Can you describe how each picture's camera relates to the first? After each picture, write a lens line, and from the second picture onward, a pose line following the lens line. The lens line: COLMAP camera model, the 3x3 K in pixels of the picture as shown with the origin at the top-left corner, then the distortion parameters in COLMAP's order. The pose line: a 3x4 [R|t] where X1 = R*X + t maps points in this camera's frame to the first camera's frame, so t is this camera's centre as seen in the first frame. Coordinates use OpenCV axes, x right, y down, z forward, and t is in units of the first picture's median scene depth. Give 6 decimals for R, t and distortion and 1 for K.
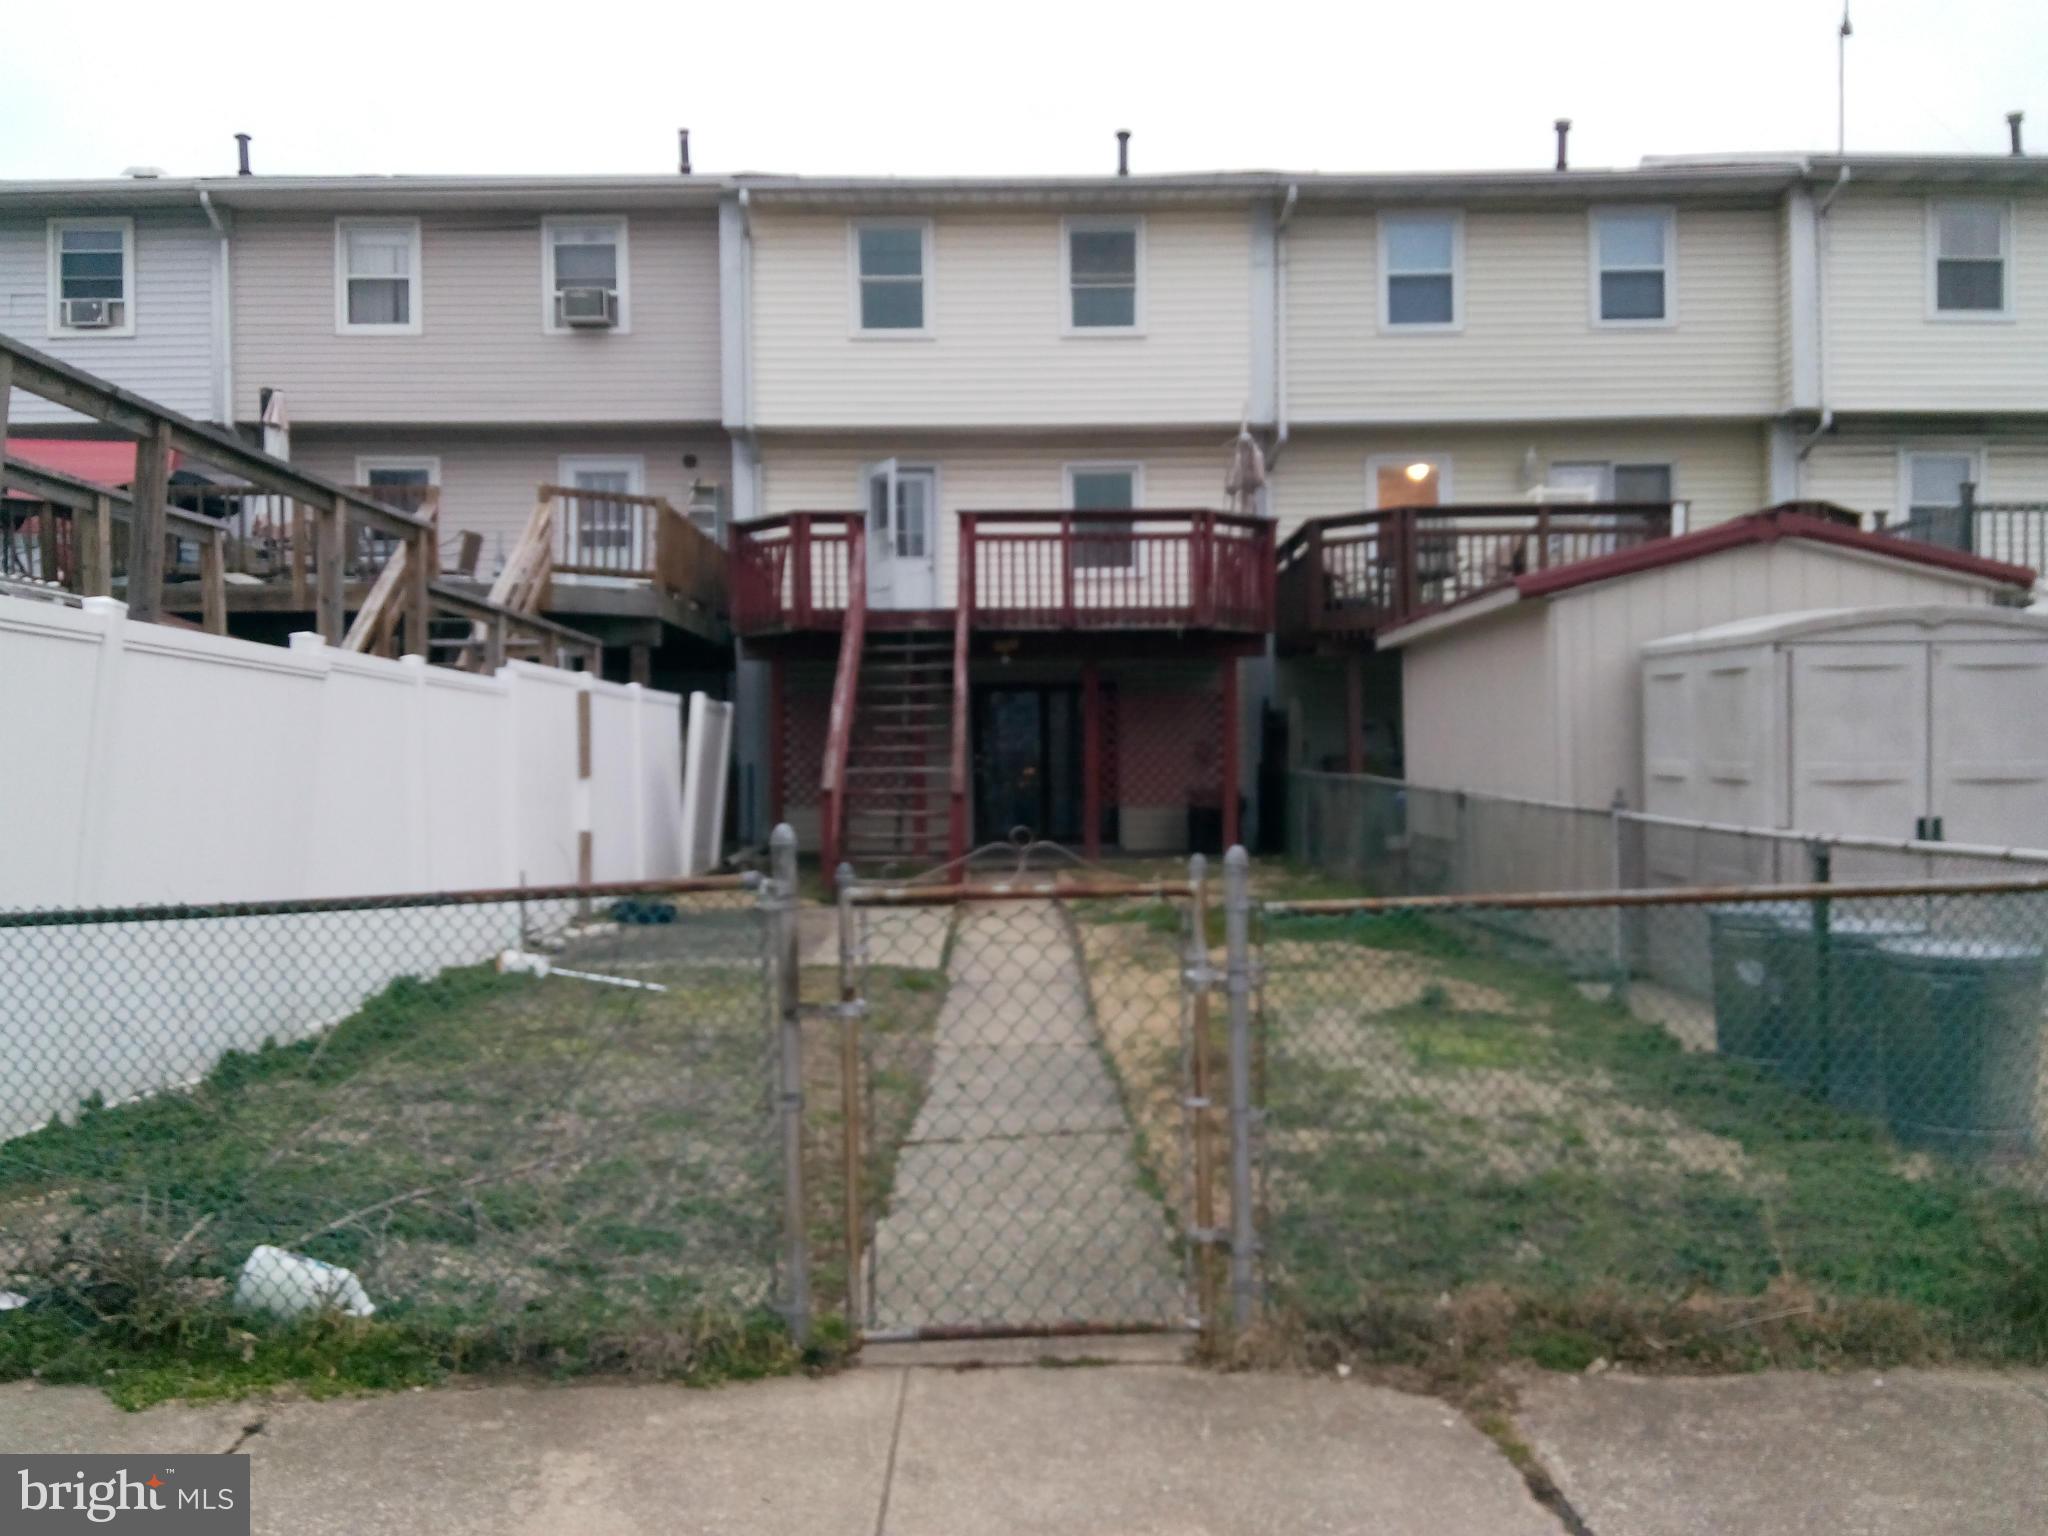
lens RADIAL K [[1543.4, 0, 1024.0], [0, 1543.4, 768.0], [0, 0, 1]] dist [0.050167, 0.006715]
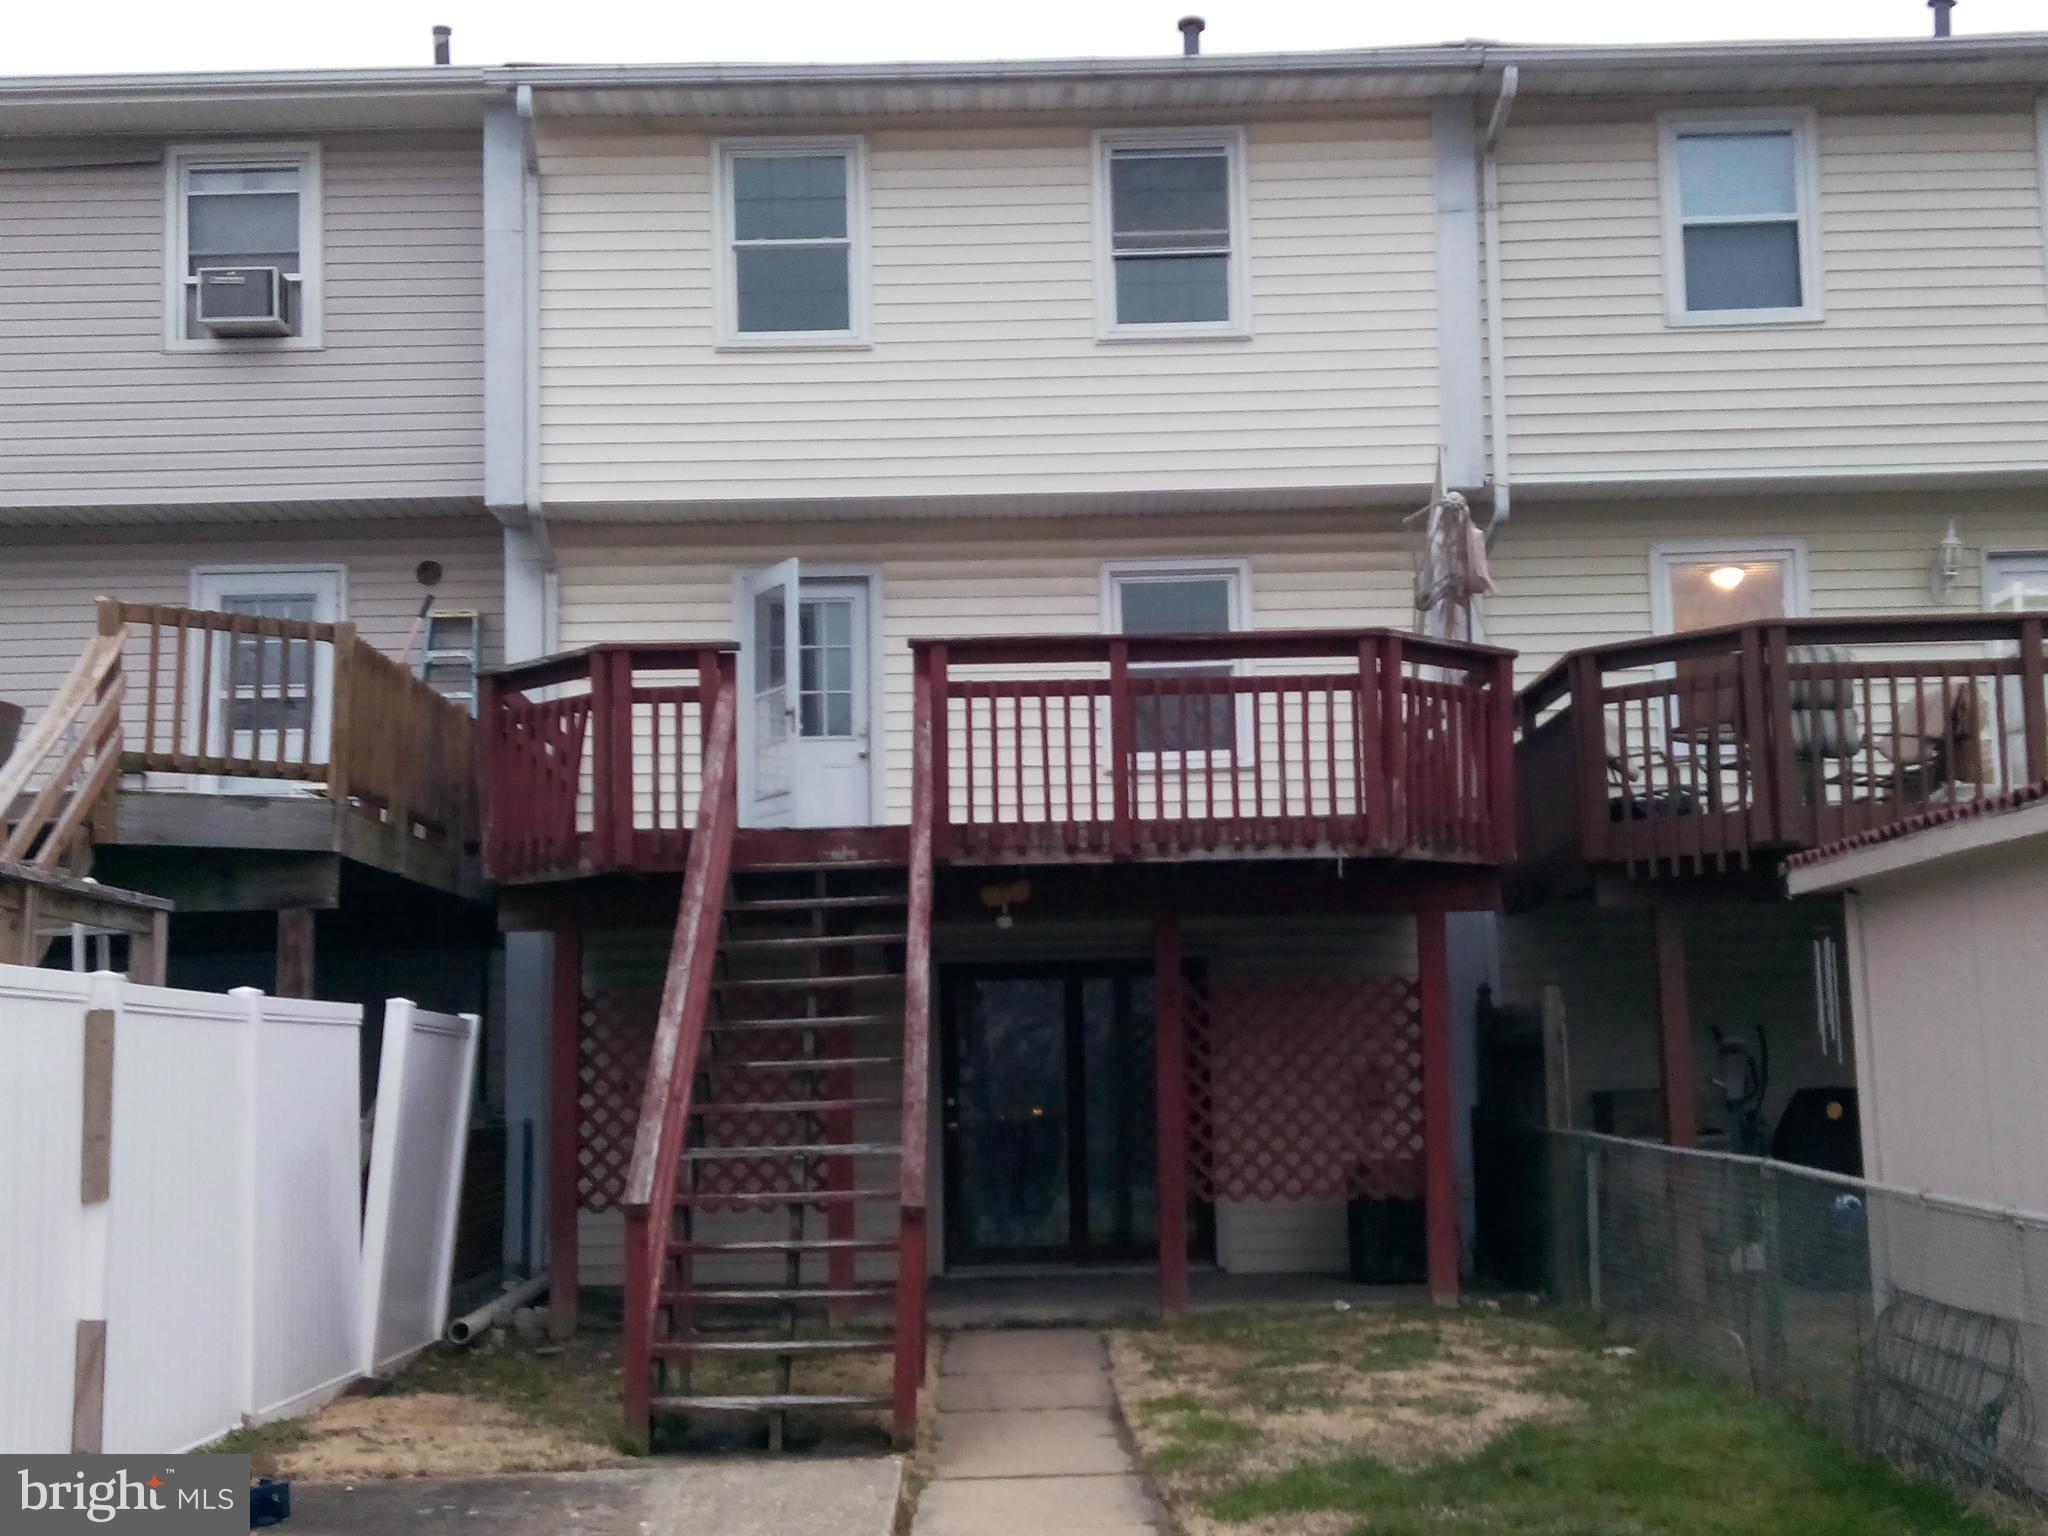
lens RADIAL K [[2257.3, 0, 1071.5], [0, 2257.3, 762.5], [0, 0, 1]] dist [0.064561, 0.007481]
pose [[0.999564, -0.011371, 0.027266, -0.009130], [0.014938, 0.990814, -0.134403, -0.019620], [-0.025488, 0.134751, 0.990552, 0.223491]]
